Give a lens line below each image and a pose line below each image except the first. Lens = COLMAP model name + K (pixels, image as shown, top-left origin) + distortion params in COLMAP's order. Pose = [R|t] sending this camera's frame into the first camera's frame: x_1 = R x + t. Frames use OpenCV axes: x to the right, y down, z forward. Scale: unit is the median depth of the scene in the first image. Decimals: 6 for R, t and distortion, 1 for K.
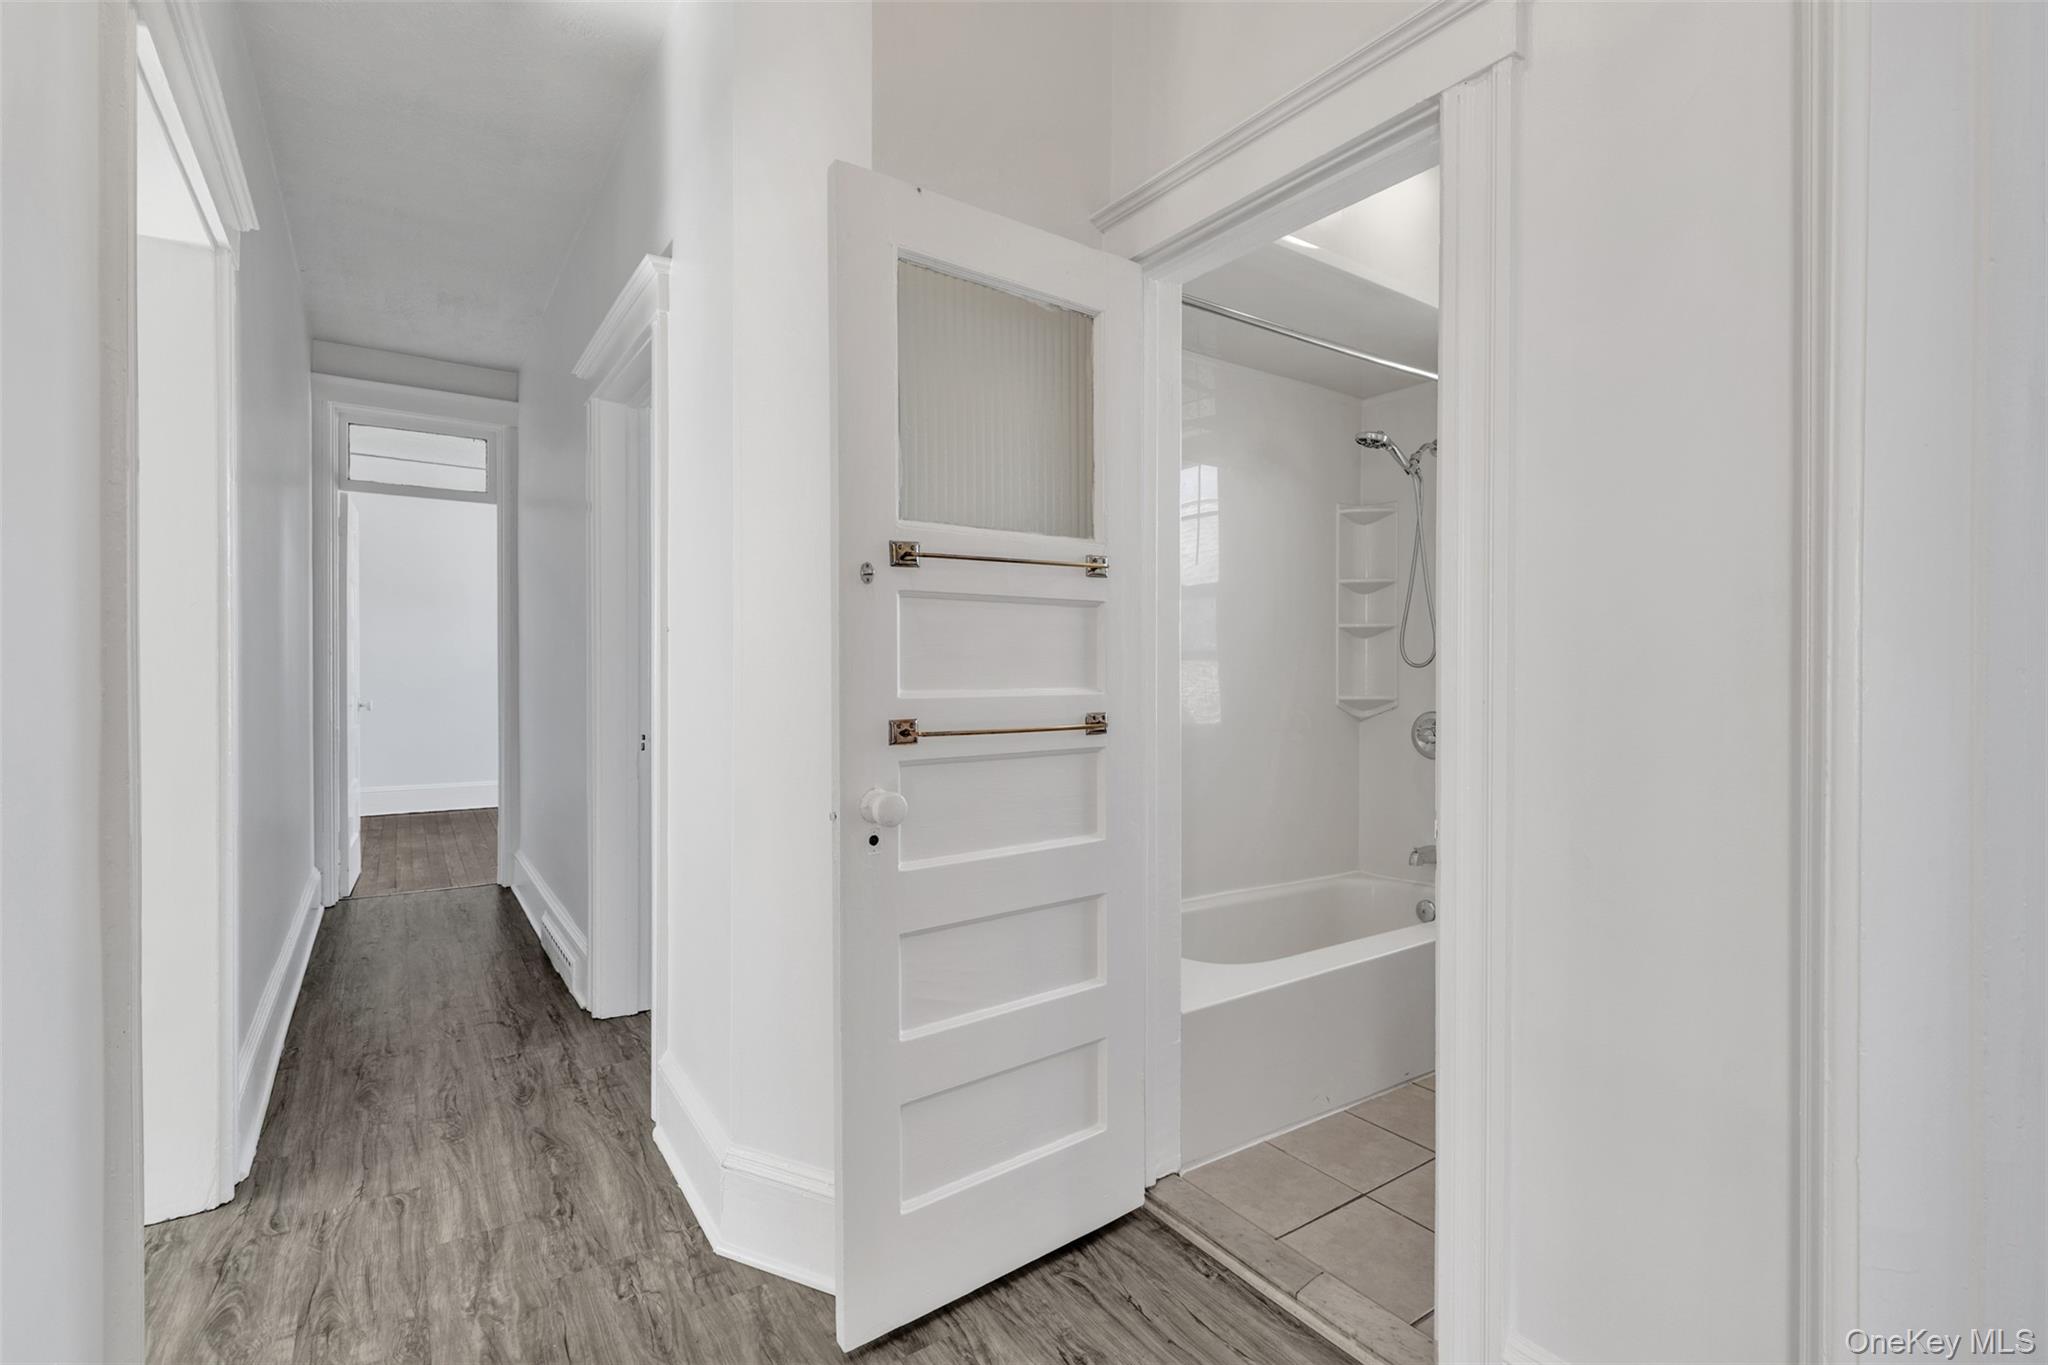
lens RADIAL K [[933.4, 0, 1029.5], [0, 933.4, 673.4], [0, 0, 1]] dist [0.008607, -0.000685]
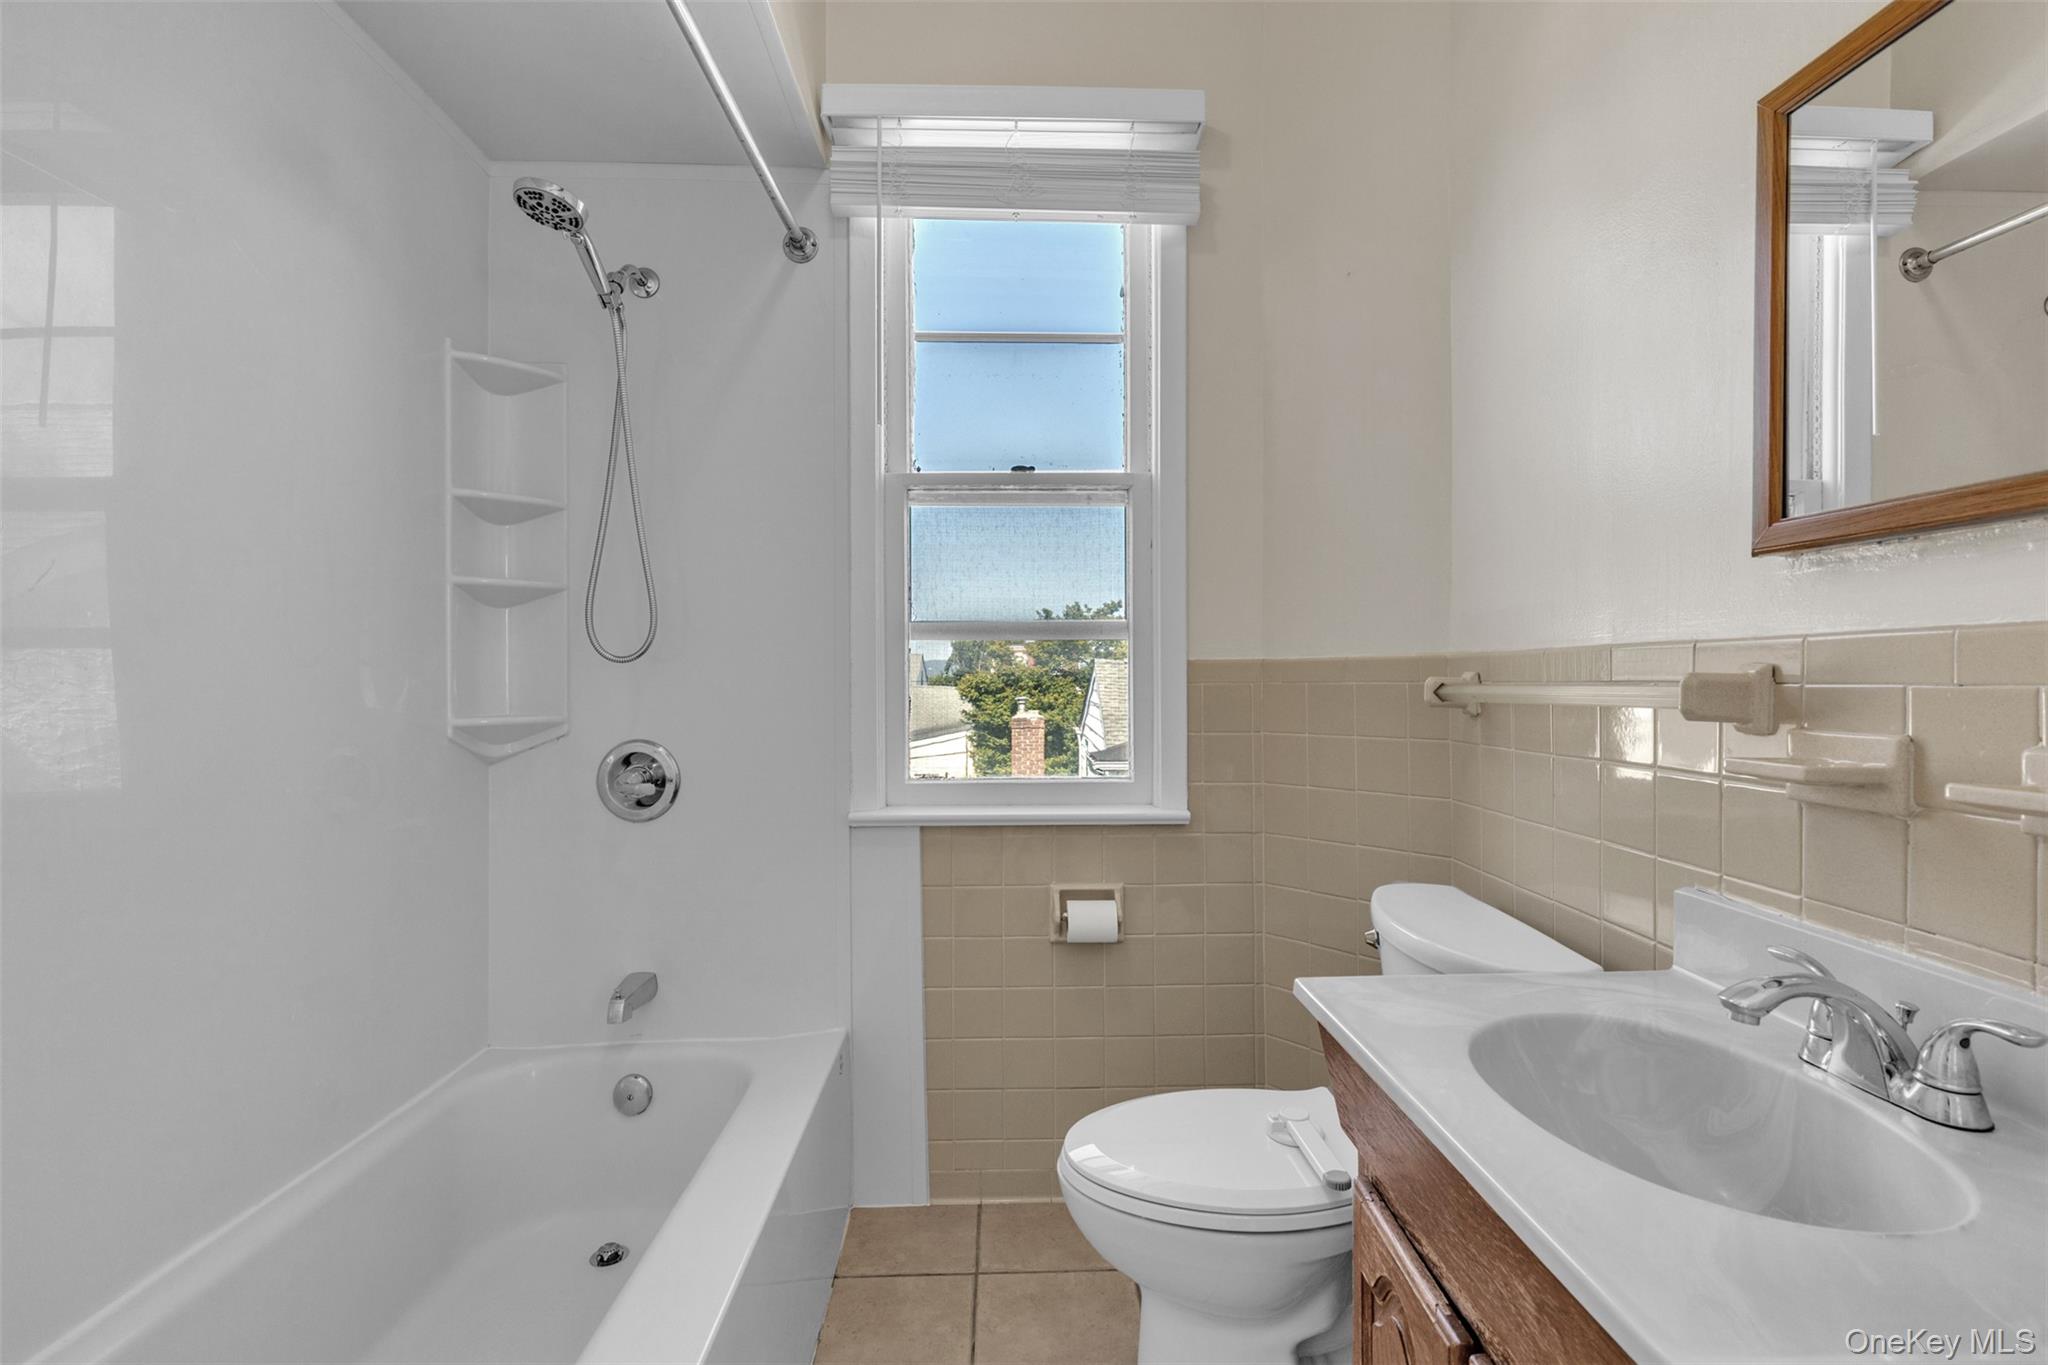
lens RADIAL K [[933.4, 0, 1029.5], [0, 933.4, 673.4], [0, 0, 1]] dist [0.008607, -0.000685]
pose [[0.548380, -0.002378, 0.836226, 0.078472], [0.003989, 0.999992, 0.000228, 0.000634], [-0.836220, 0.003211, 0.548385, 0.461407]]
